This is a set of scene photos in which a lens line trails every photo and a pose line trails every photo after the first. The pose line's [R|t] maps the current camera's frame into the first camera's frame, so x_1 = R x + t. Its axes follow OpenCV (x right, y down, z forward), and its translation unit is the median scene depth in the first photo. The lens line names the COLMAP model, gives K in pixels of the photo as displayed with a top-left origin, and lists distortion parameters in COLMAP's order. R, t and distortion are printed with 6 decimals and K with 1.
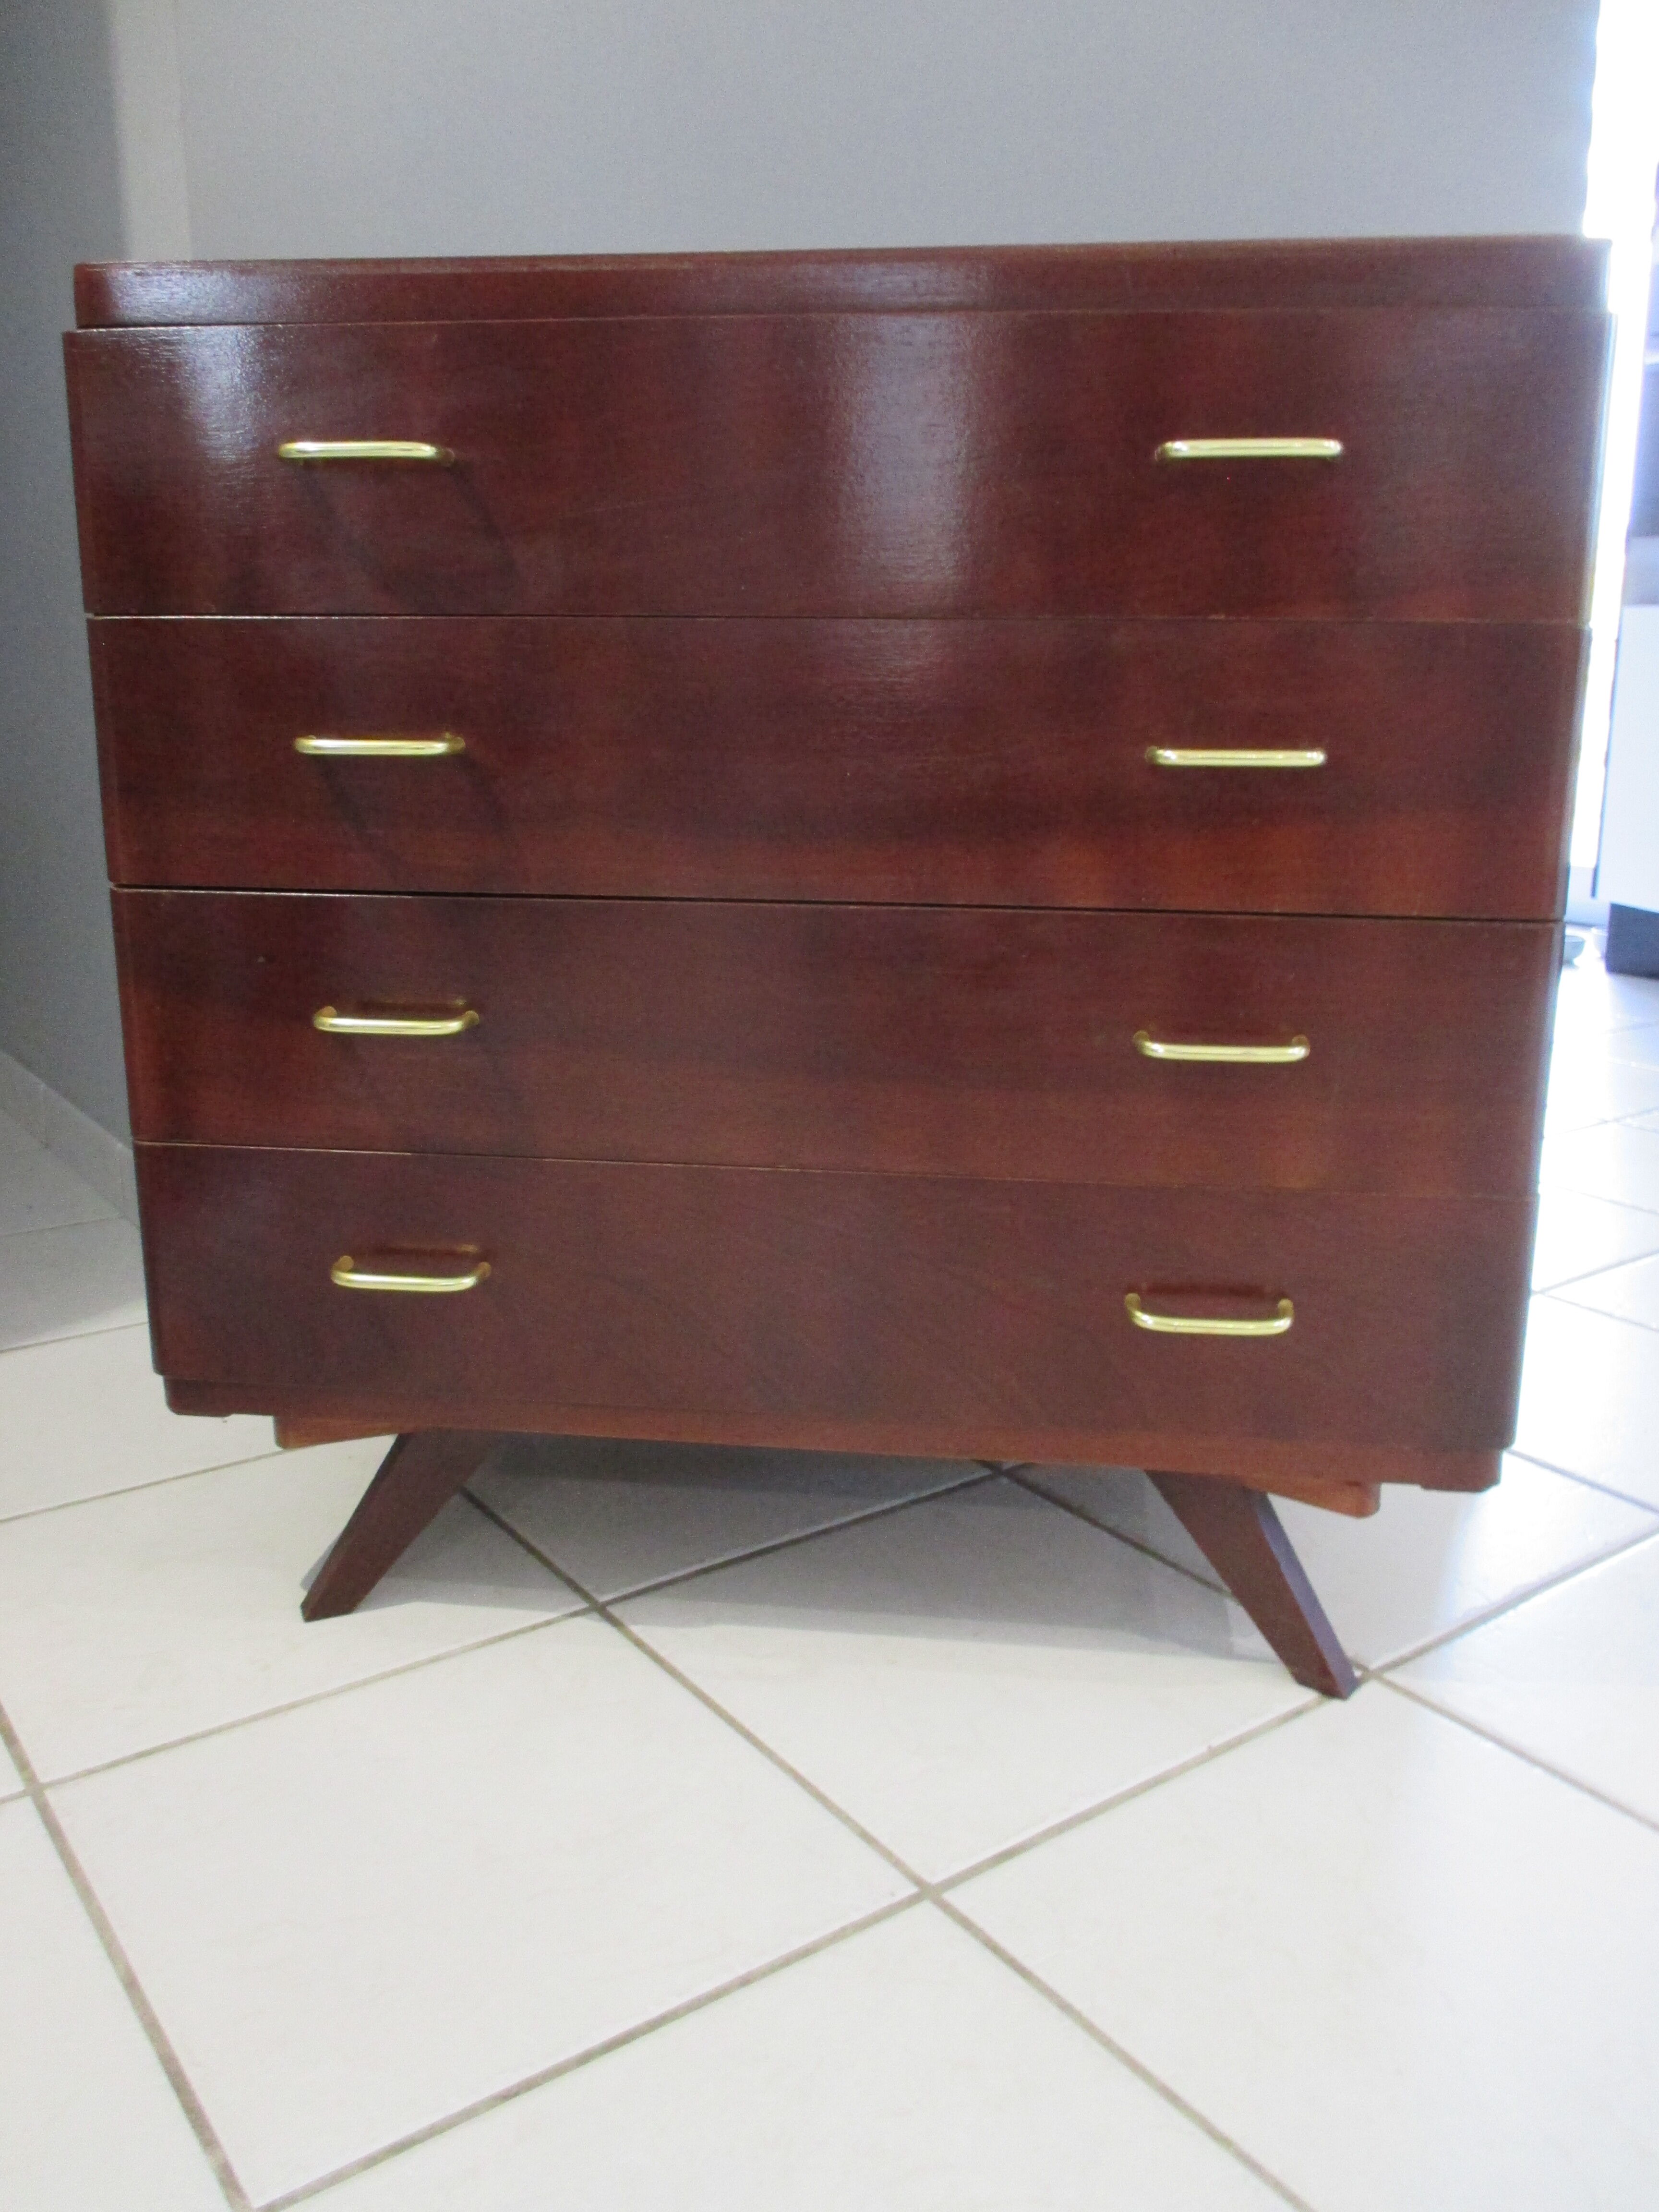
lens RADIAL K [[1822.1, 0, 844.6], [0, 1822.1, 1110.0], [0, 0, 1]] dist [-0.010286, -0.011785]
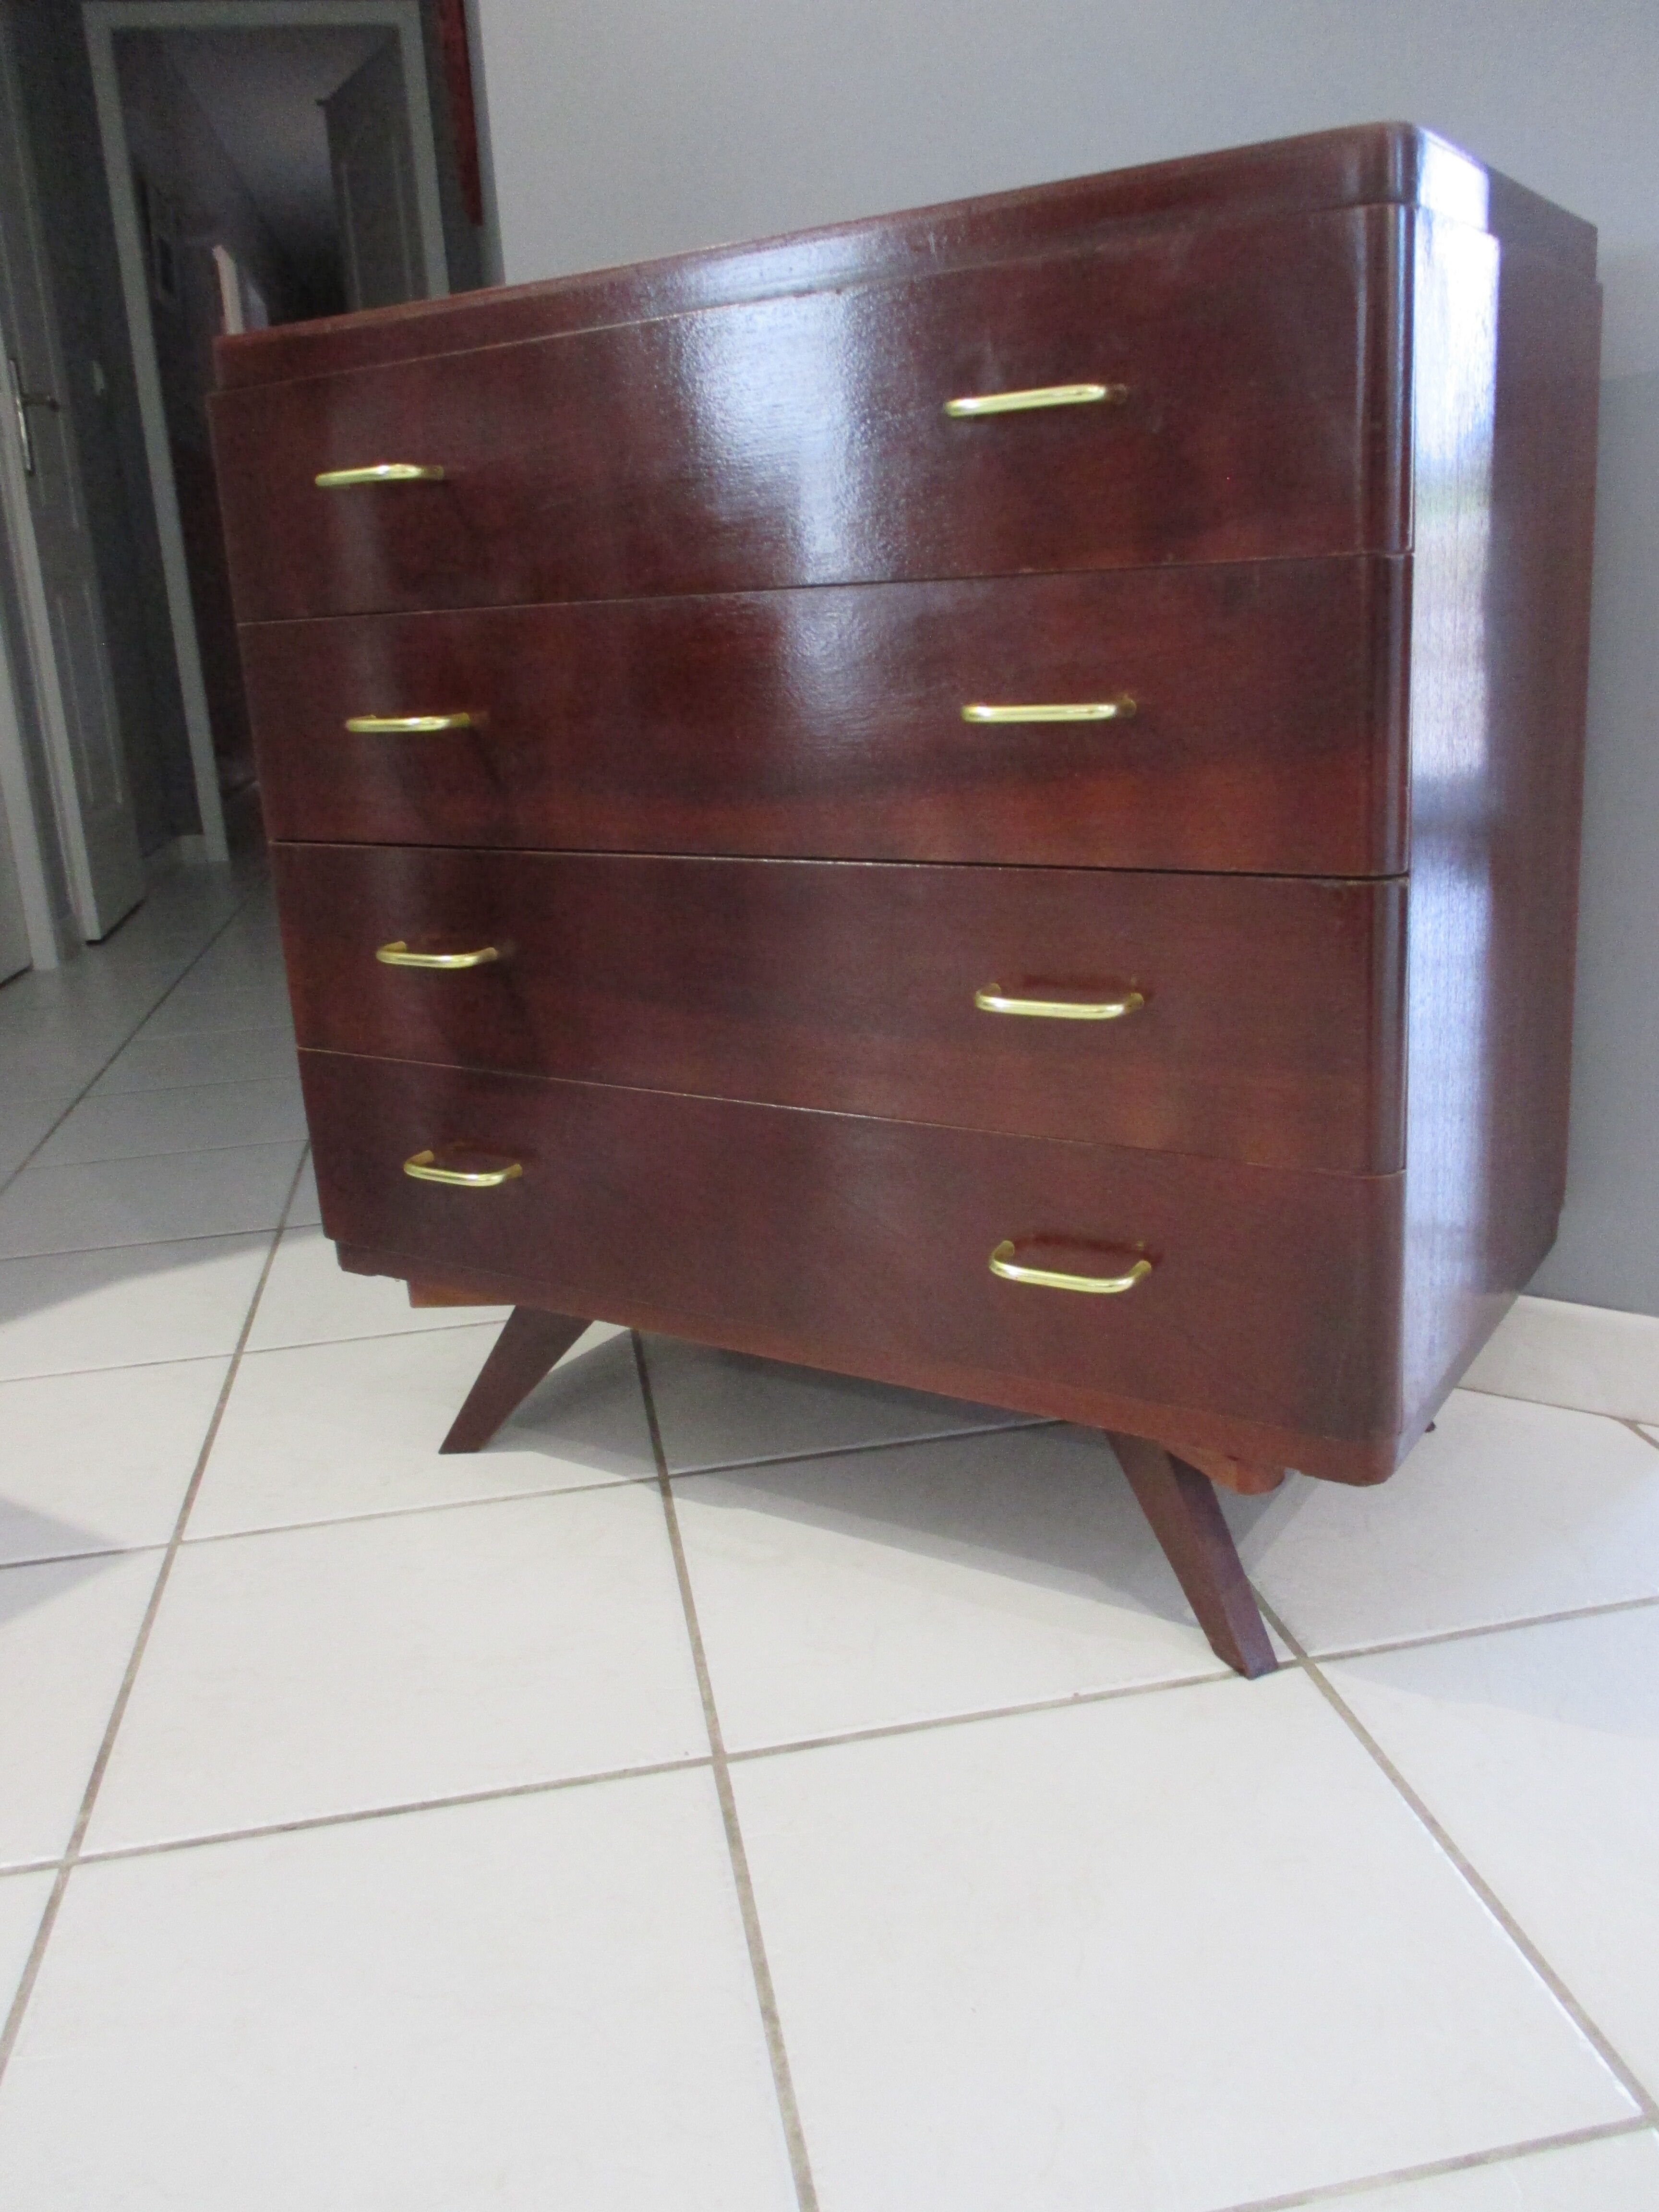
lens RADIAL K [[1822.1, 0, 840.9], [0, 1822.1, 1109.7], [0, 0, 1]] dist [-0.010286, -0.011785]
pose [[0.902107, 0.060222, -0.427290, 0.460993], [-0.041167, 0.997708, 0.053705, -0.021192], [0.429544, -0.030857, 0.902518, 0.038207]]
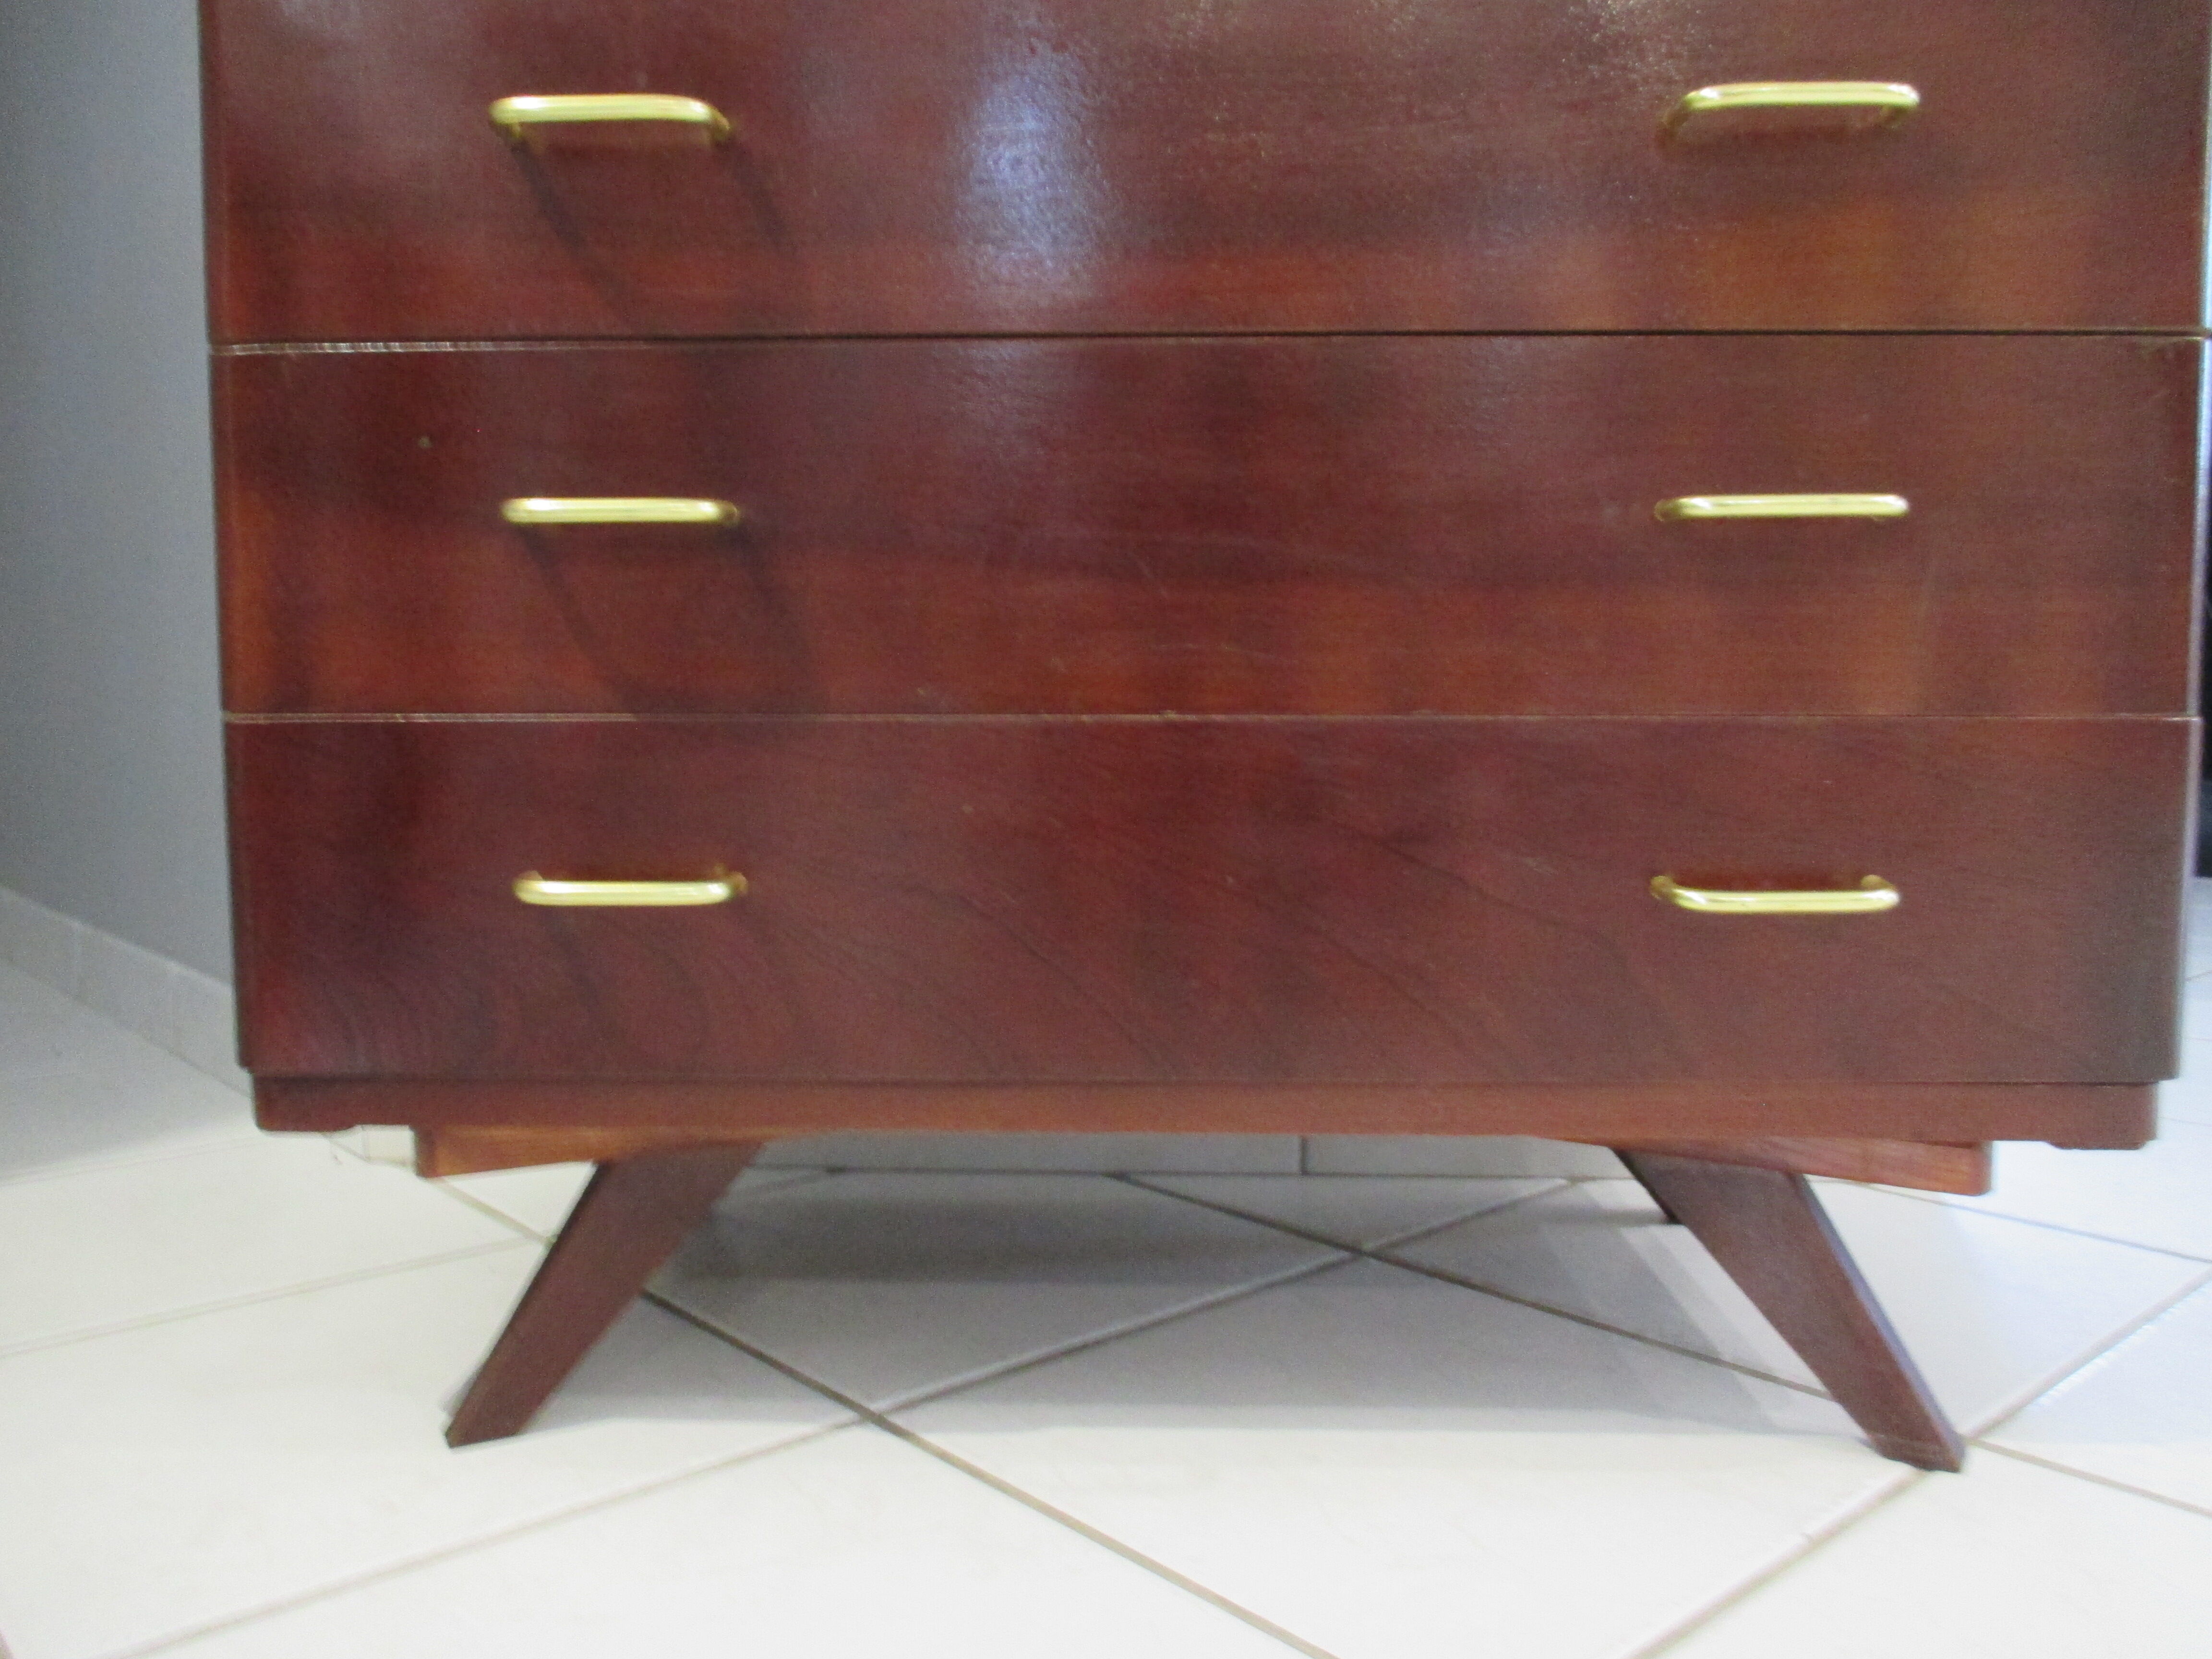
lens RADIAL K [[1822.1, 0, 1096.4], [0, 1822.1, 822.8], [0, 0, 1]] dist [-0.010286, -0.011785]
pose [[0.995421, -0.014963, 0.094409, -0.120380], [0.029605, 0.987368, -0.155656, 0.168964], [-0.090887, 0.157738, 0.983290, 0.281718]]
